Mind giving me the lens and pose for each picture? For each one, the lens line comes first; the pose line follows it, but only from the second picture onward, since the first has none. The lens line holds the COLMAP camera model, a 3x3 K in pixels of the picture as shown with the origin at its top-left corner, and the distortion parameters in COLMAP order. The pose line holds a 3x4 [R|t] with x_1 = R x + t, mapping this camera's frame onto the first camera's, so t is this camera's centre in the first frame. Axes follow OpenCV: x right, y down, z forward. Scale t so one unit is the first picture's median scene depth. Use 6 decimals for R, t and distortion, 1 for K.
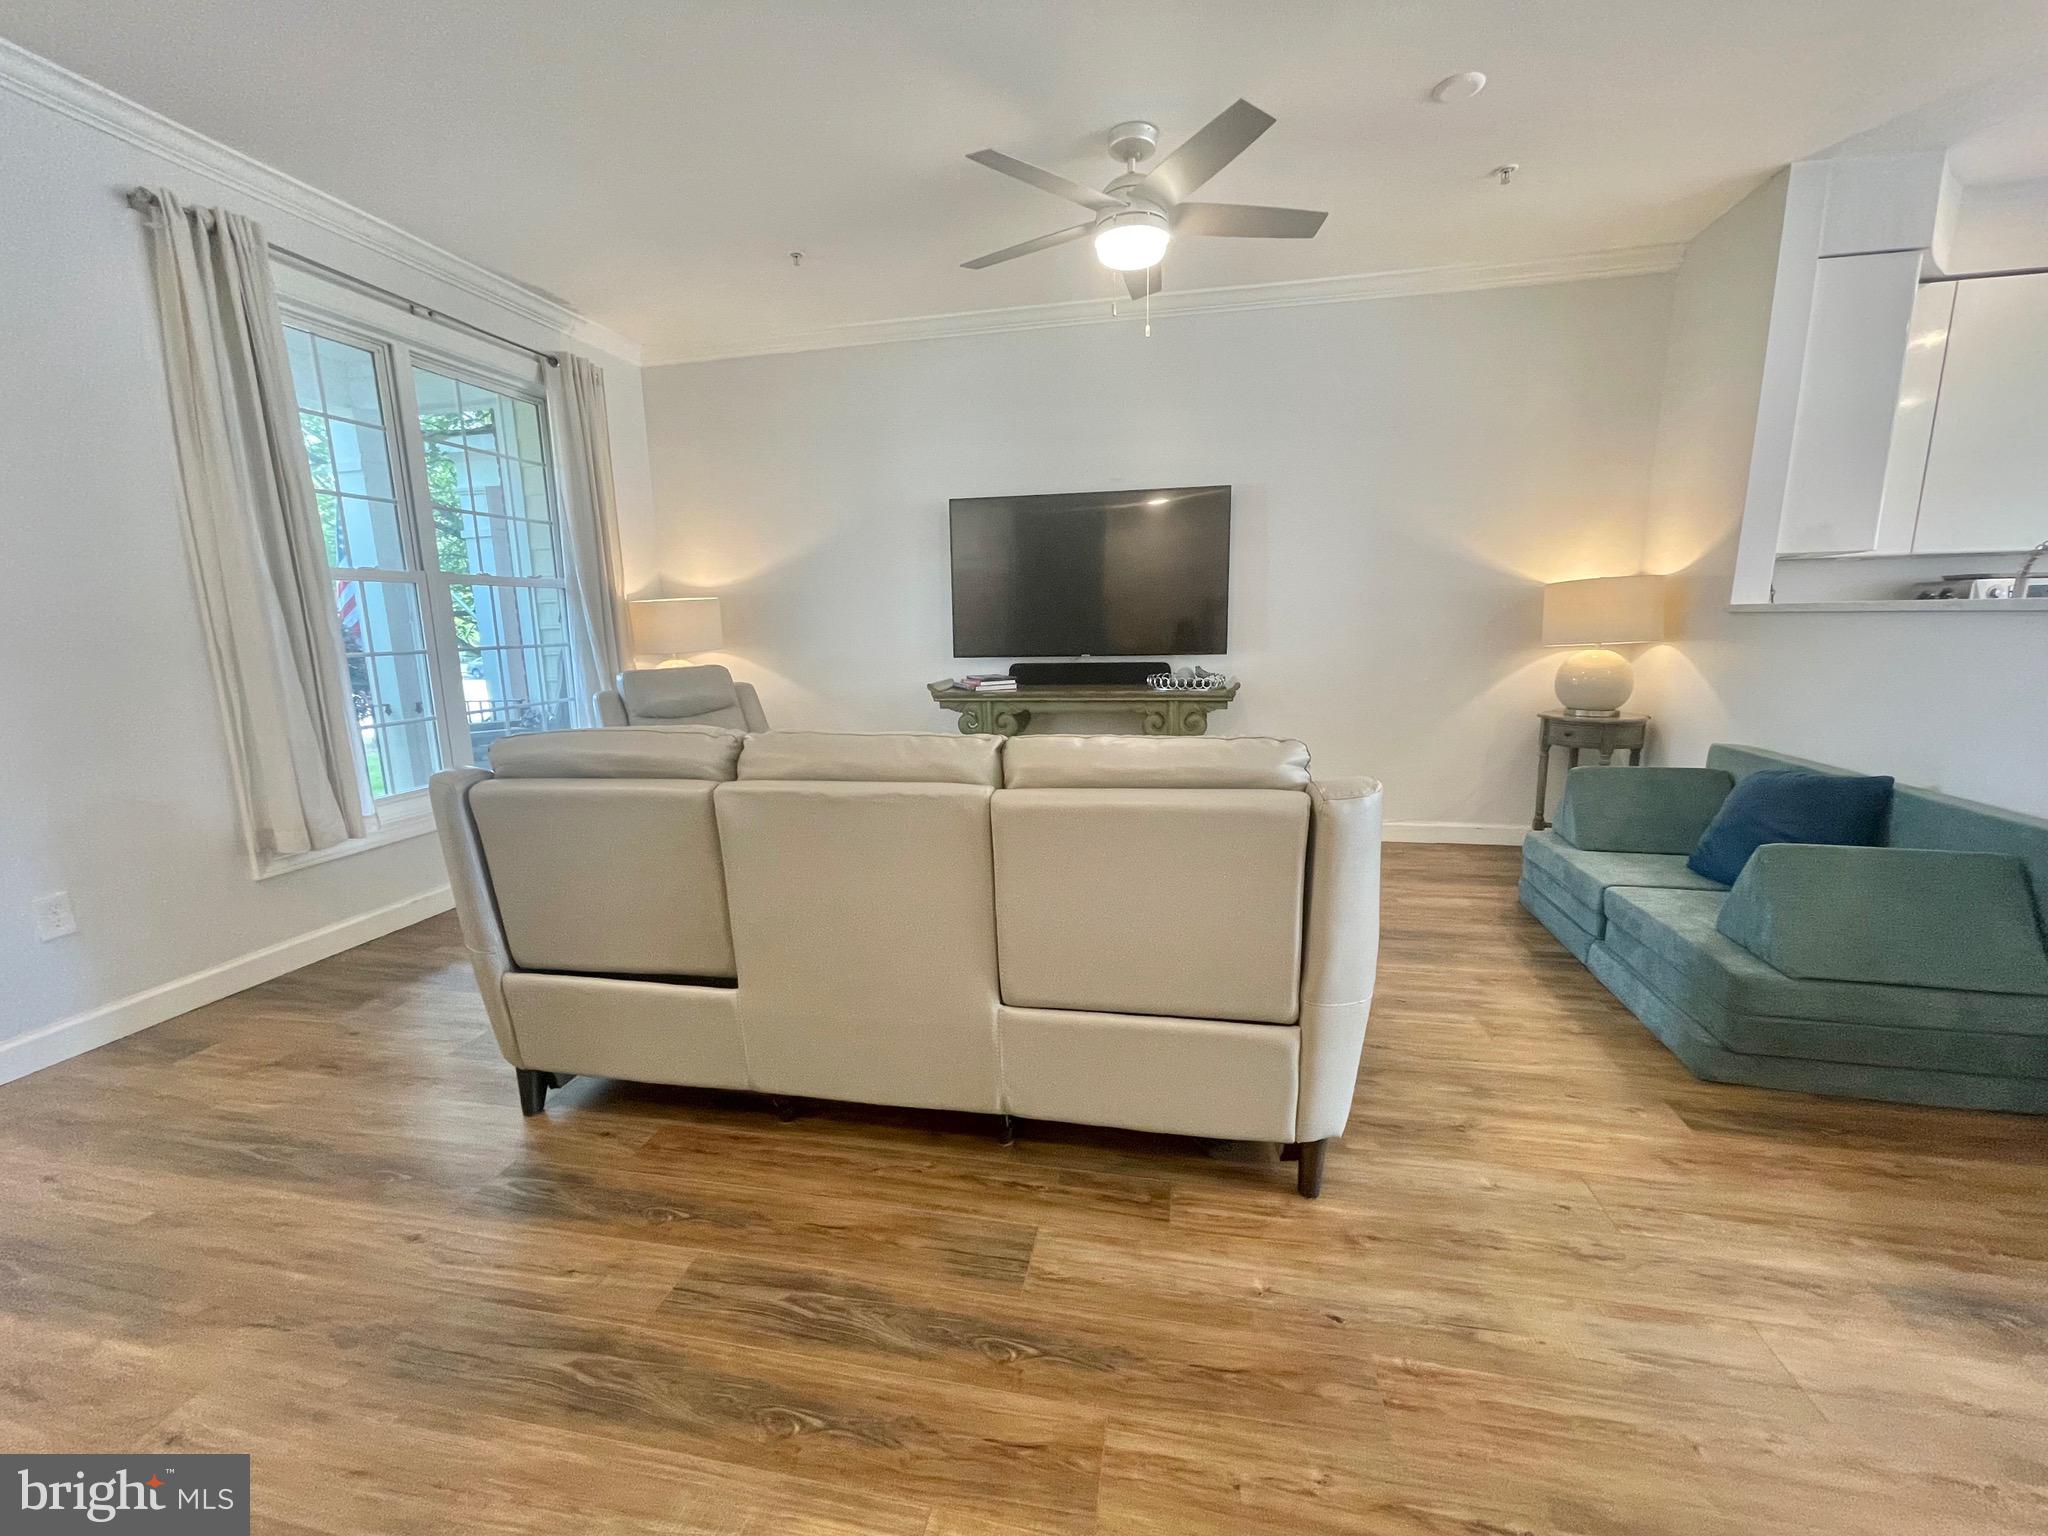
lens RADIAL K [[831.9, 0, 1035.4], [0, 831.9, 770.5], [0, 0, 1]] dist [-0.001595, 0.001422]
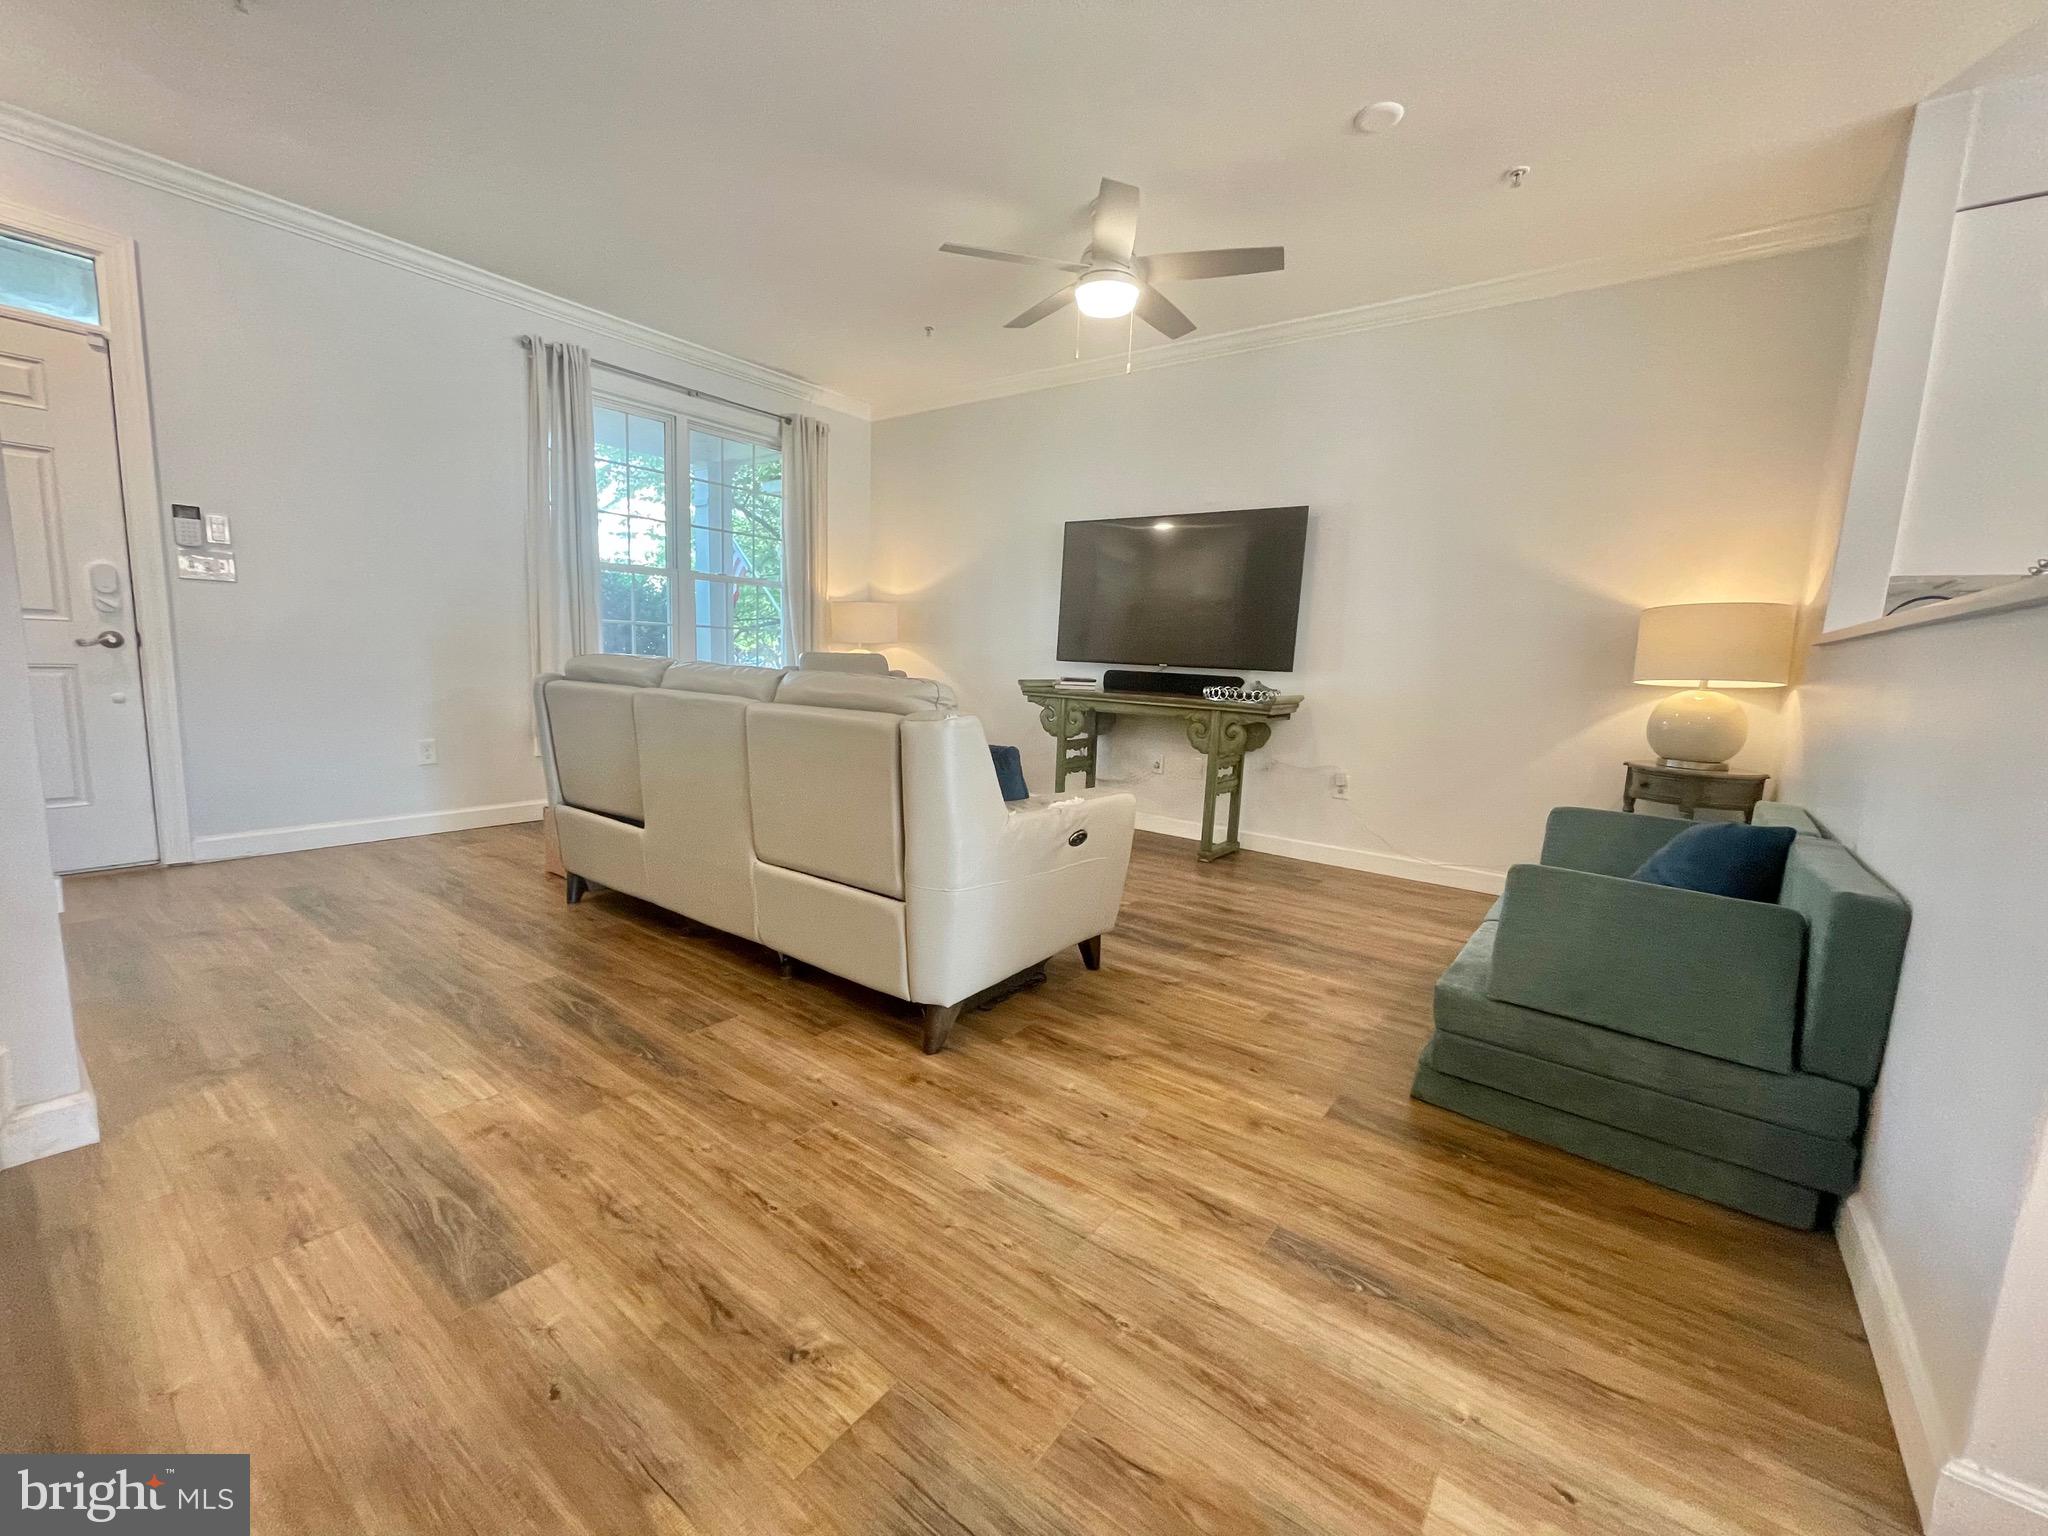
lens RADIAL K [[831.9, 0, 1019.0], [0, 831.9, 767.5], [0, 0, 1]] dist [-0.001595, 0.001422]
pose [[0.902471, 0.118160, -0.414228, 0.603681], [-0.137037, 0.990436, -0.016035, 0.059952], [0.408372, 0.071235, 0.910032, -0.068005]]
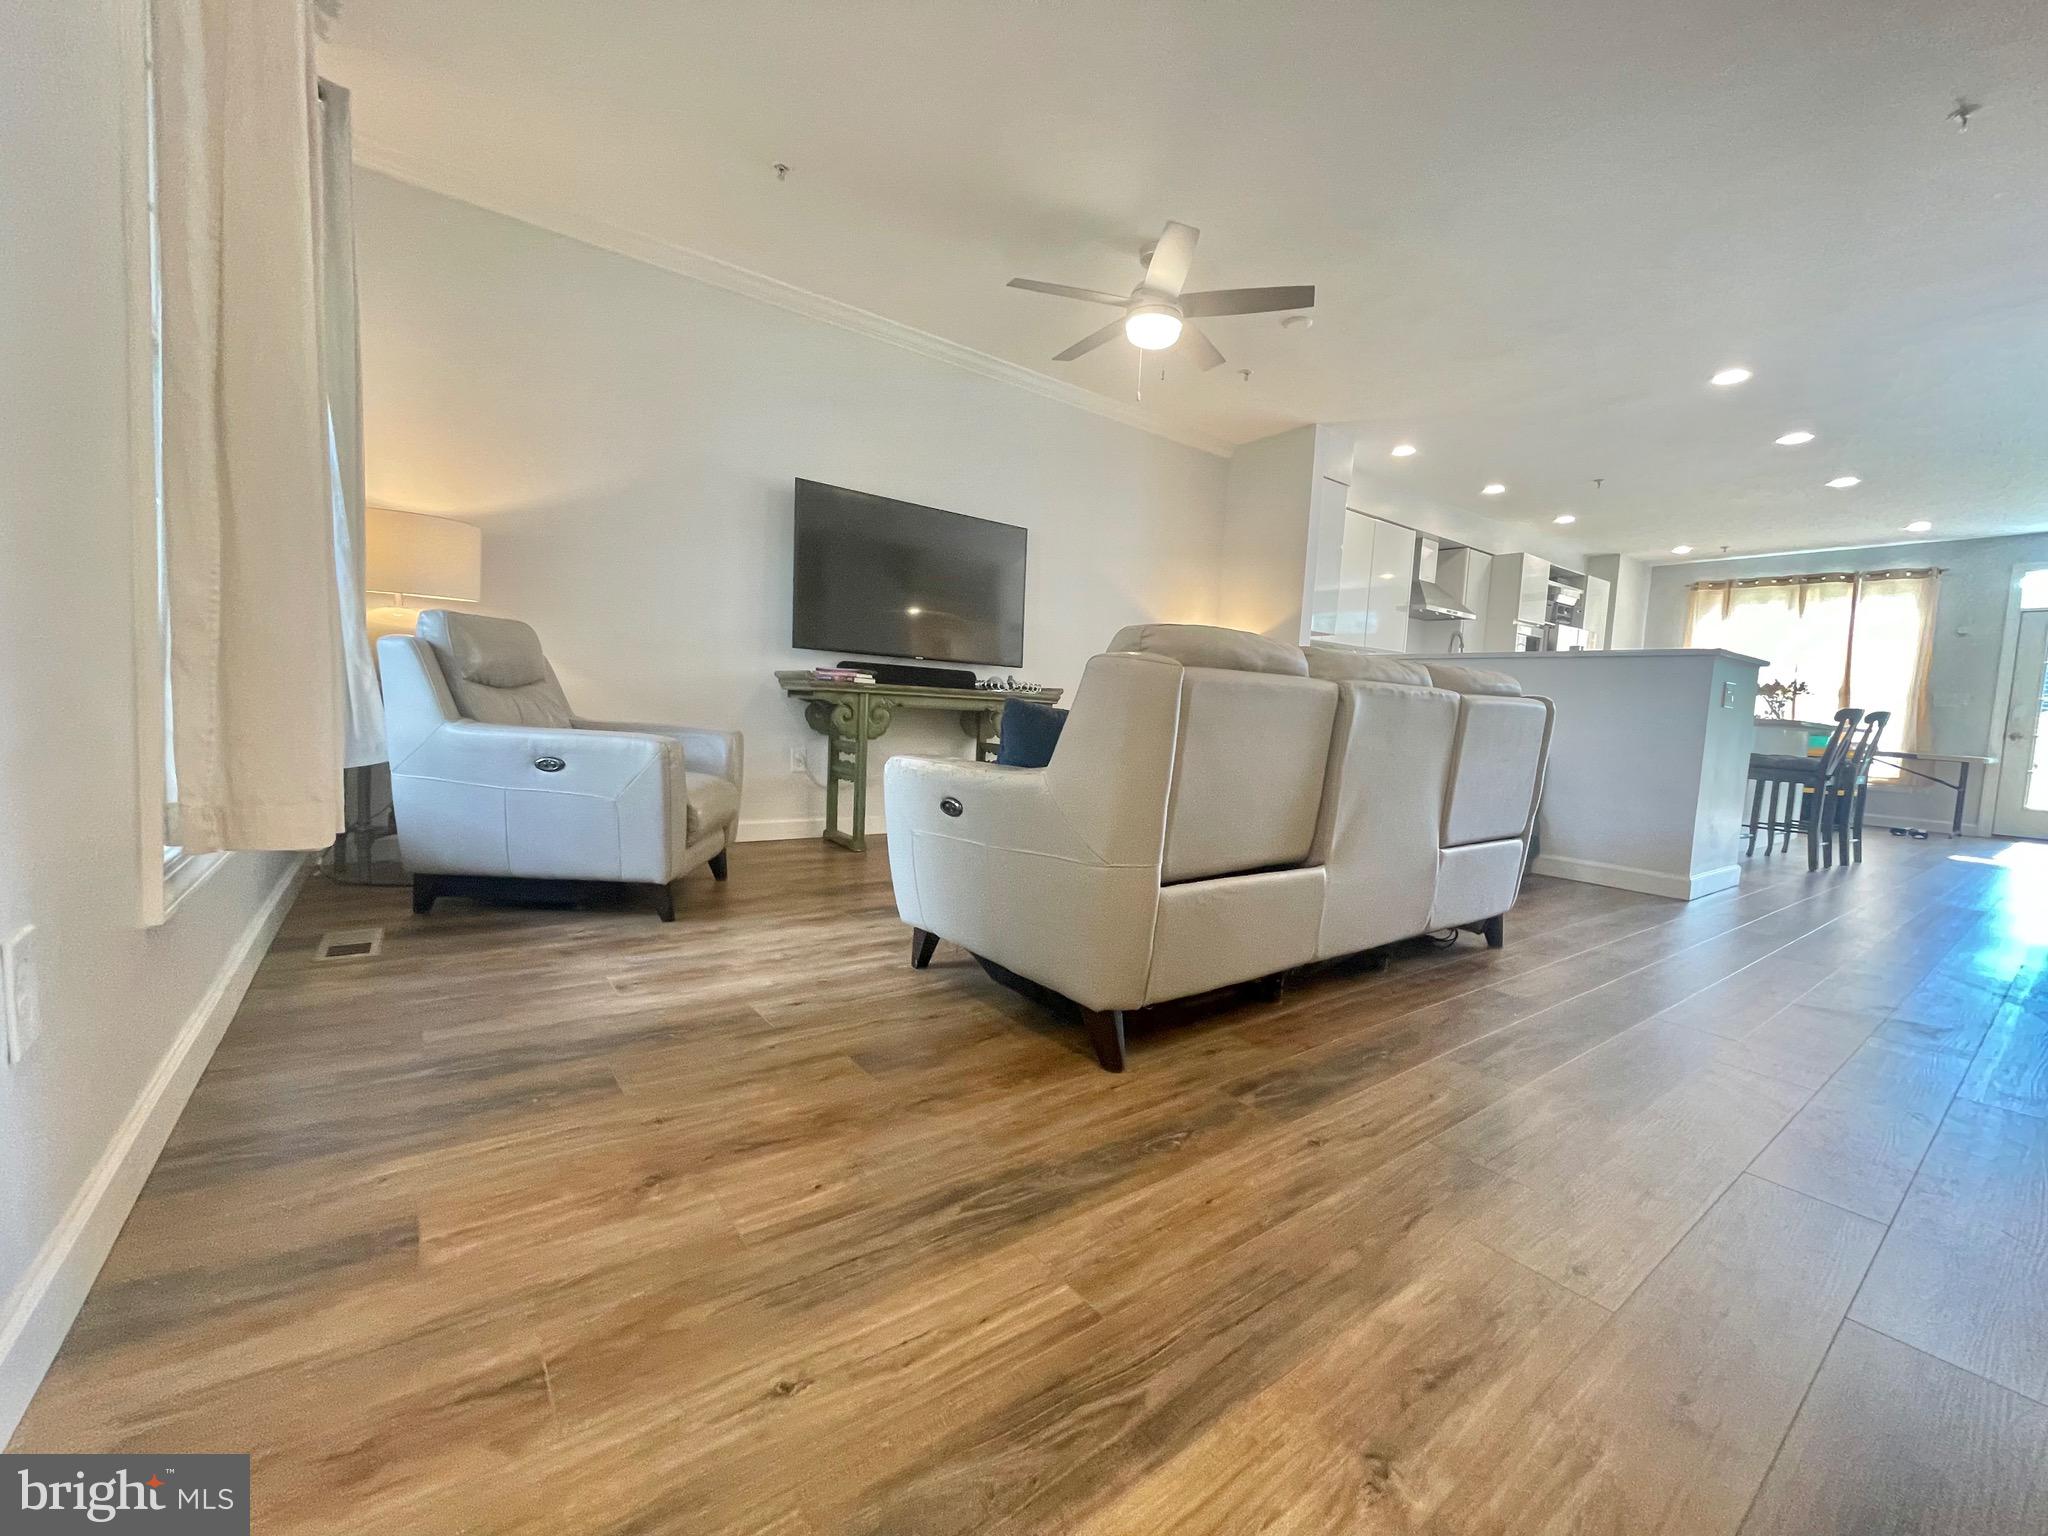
lens RADIAL K [[831.9, 0, 1008.8], [0, 831.9, 767.8], [0, 0, 1]] dist [-0.001595, 0.001422]
pose [[0.658056, 0.000408, 0.752969, -1.058695], [0.071241, 0.995480, -0.062801, 0.119214], [-0.749591, 0.094969, 0.655053, 0.393780]]
